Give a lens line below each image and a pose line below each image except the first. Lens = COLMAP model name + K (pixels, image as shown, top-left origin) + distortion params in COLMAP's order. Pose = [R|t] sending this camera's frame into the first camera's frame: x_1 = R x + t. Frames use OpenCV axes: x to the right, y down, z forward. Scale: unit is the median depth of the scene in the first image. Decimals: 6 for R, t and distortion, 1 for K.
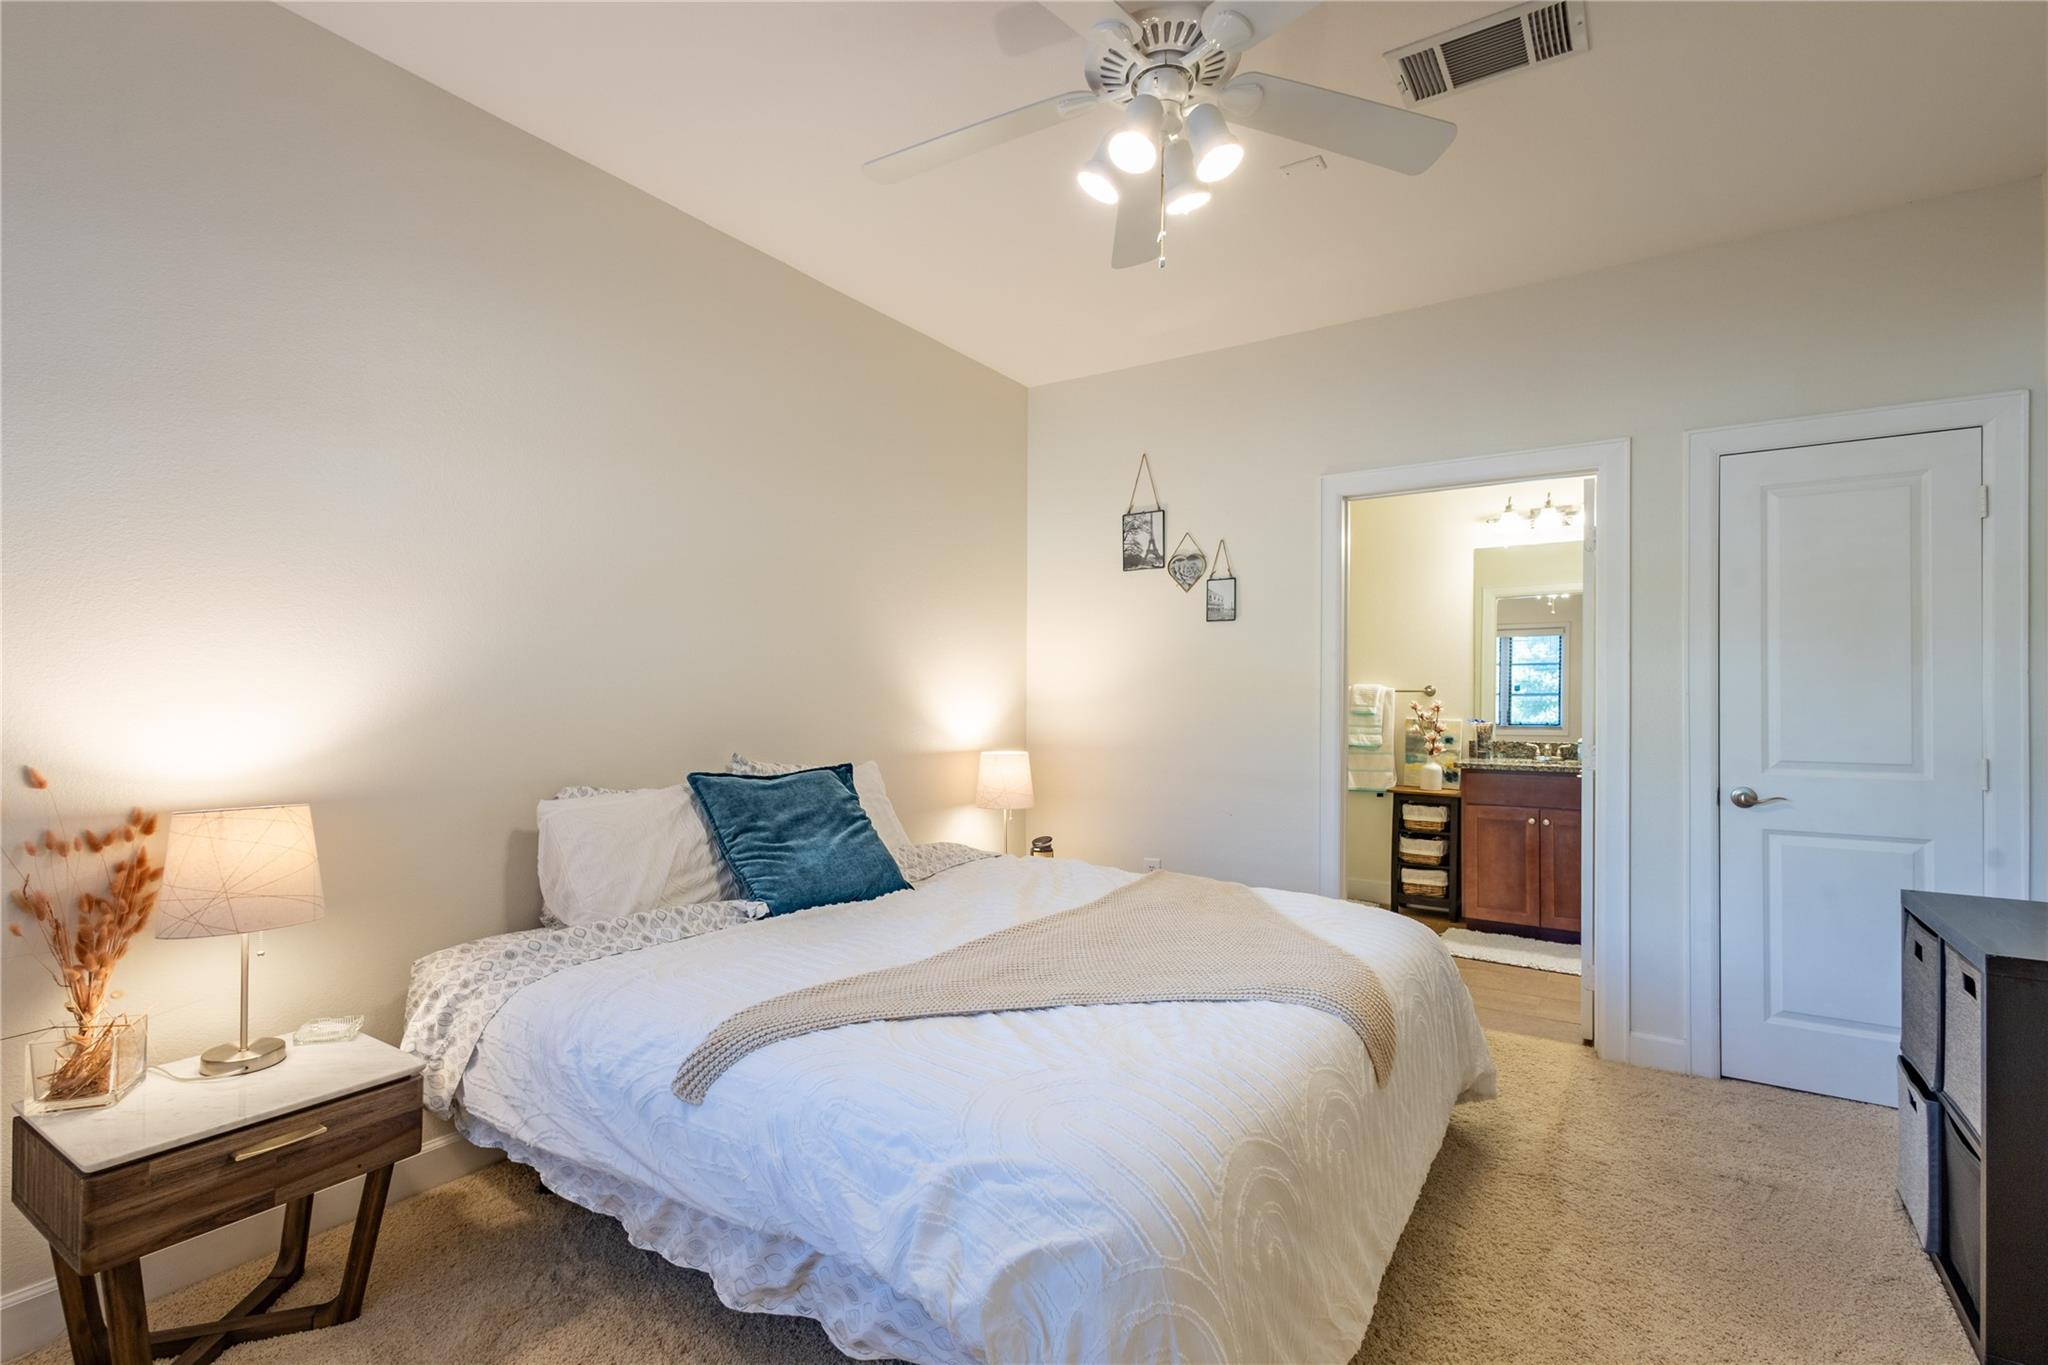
lens RADIAL K [[958.3, 0, 1018.0], [0, 958.3, 681.9], [0, 0, 1]] dist [0.006238, 0.000048]
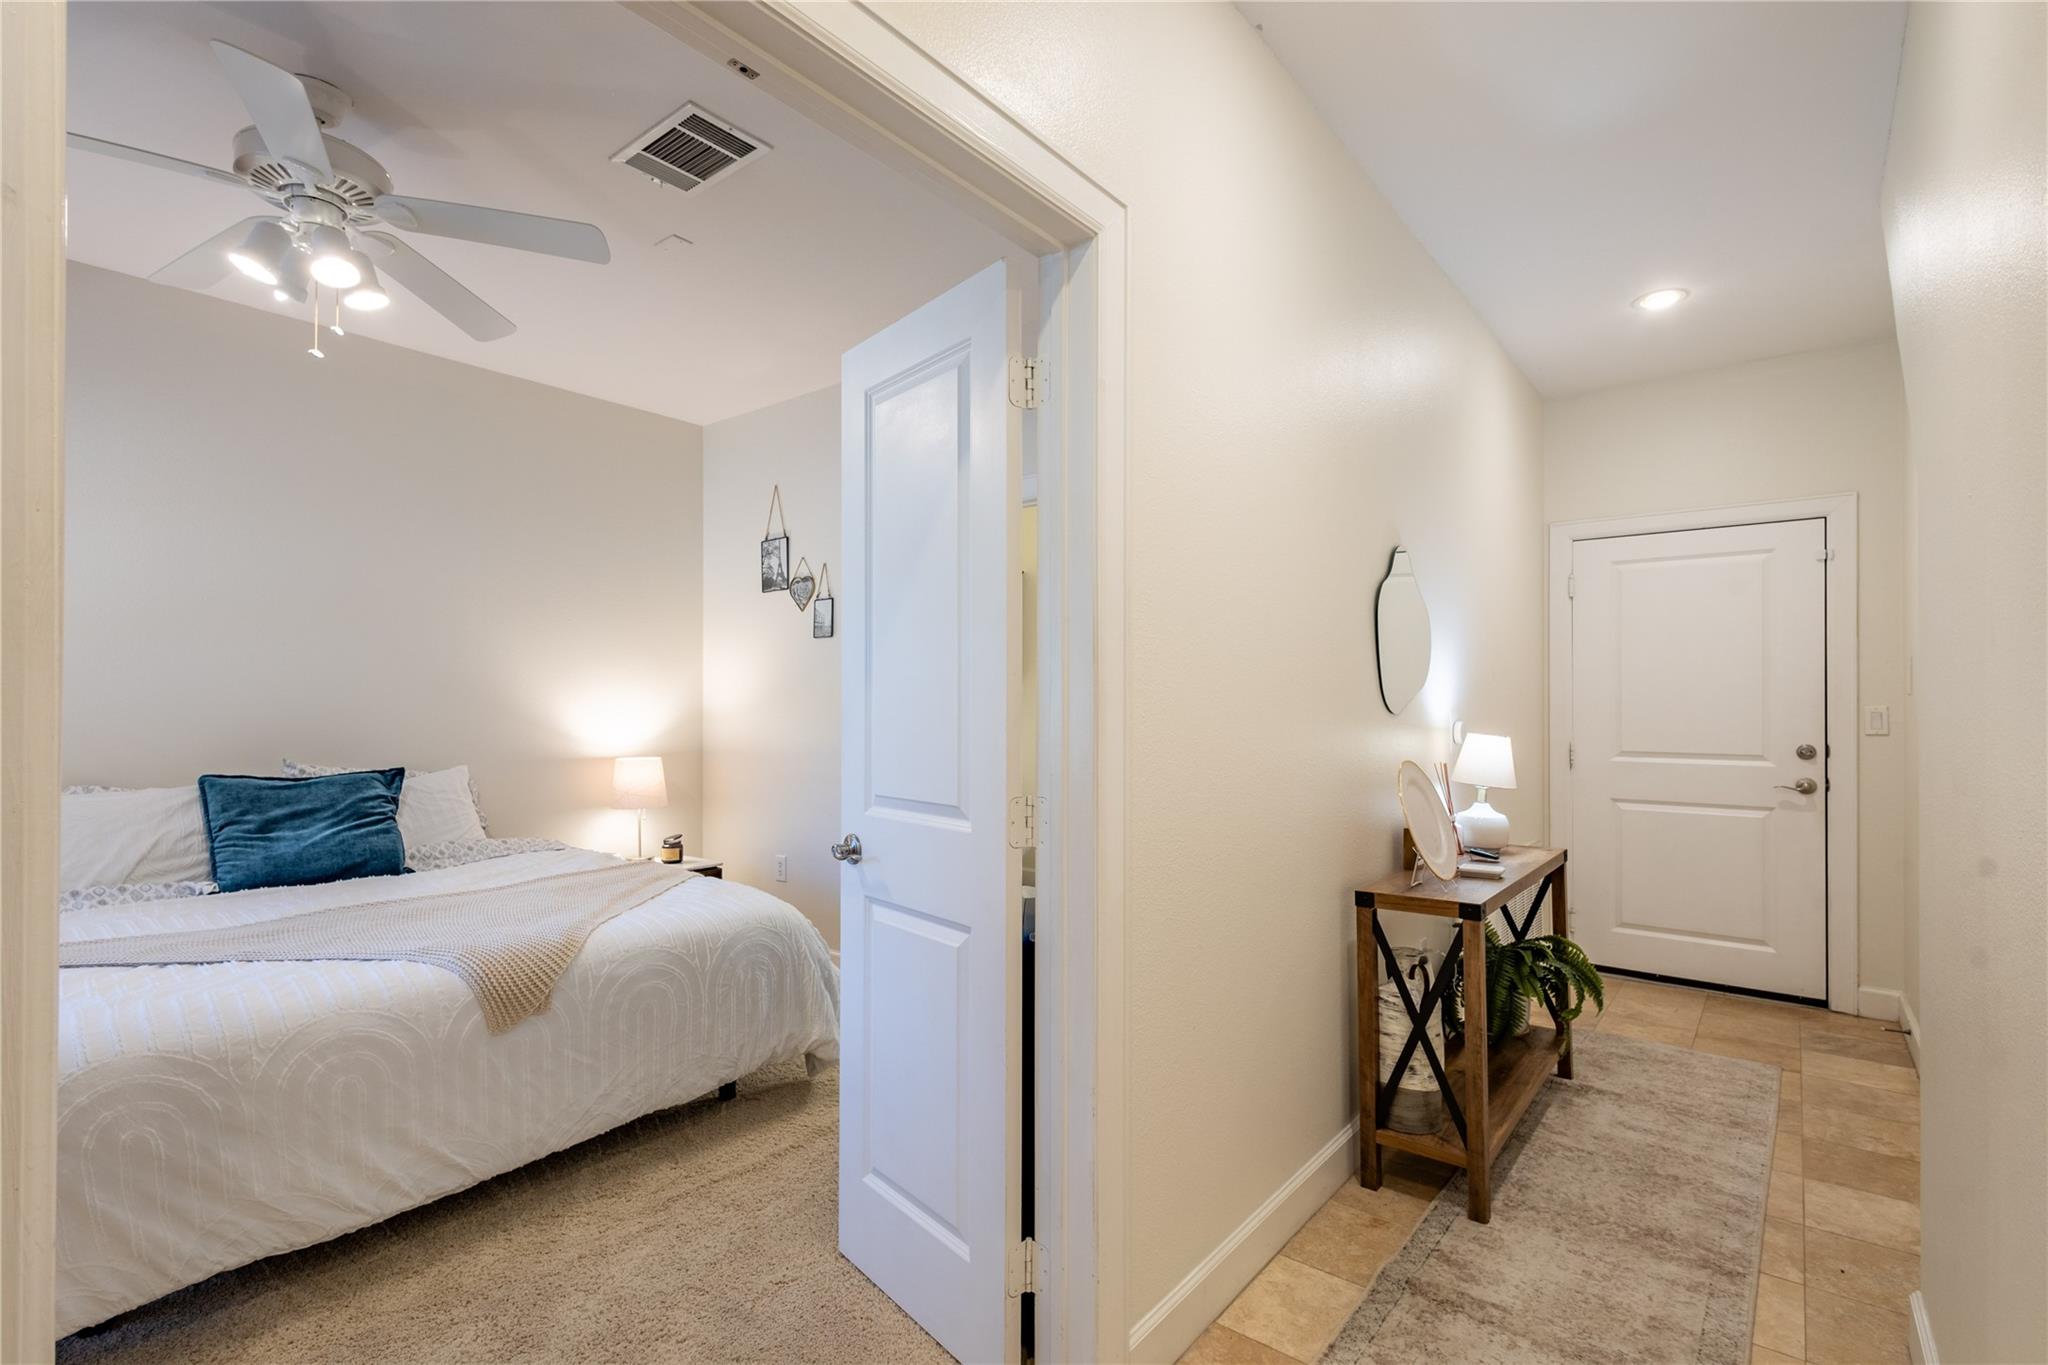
lens RADIAL K [[958.3, 0, 1033.3], [0, 958.3, 689.2], [0, 0, 1]] dist [0.006238, 0.000048]
pose [[0.995266, -0.009336, -0.096734, 0.786867], [0.008971, 0.999951, -0.004214, 0.002600], [0.096769, 0.003326, 0.995301, -0.087901]]
